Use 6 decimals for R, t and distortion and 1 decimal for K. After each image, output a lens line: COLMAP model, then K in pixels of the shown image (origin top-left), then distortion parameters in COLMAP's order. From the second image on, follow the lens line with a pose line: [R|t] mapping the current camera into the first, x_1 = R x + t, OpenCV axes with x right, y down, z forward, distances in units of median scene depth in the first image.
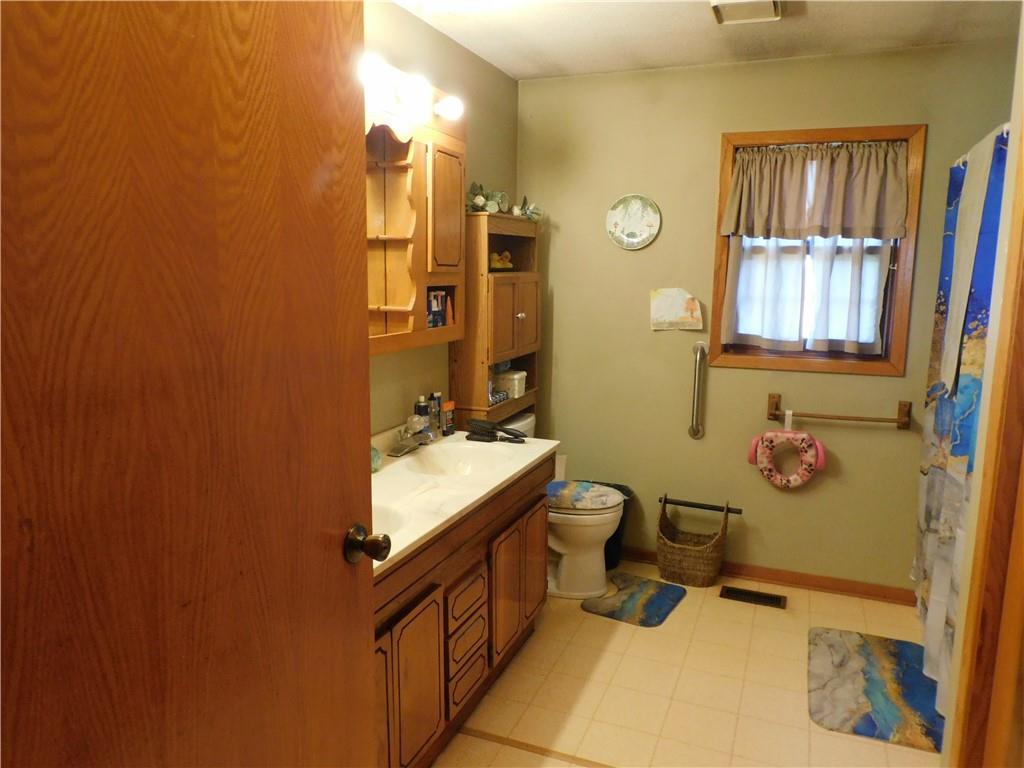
lens RADIAL K [[728.8, 0, 512.0], [0, 728.8, 384.0], [0, 0, 1]] dist [0.001040, -0.002294]
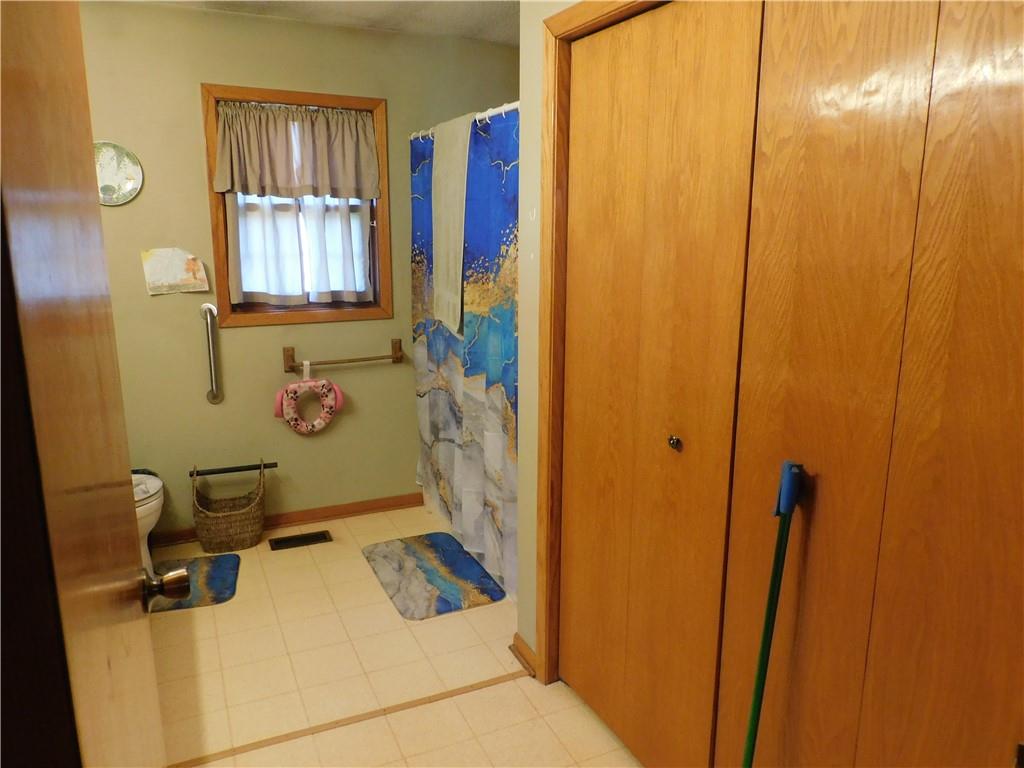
lens RADIAL K [[728.8, 0, 512.0], [0, 728.8, 384.0], [0, 0, 1]] dist [0.001040, -0.002294]
pose [[0.684412, -0.166184, 0.709904, -0.176936], [0.114978, 0.986095, 0.119990, -0.023772], [-0.719973, -0.000499, 0.694002, 0.045769]]
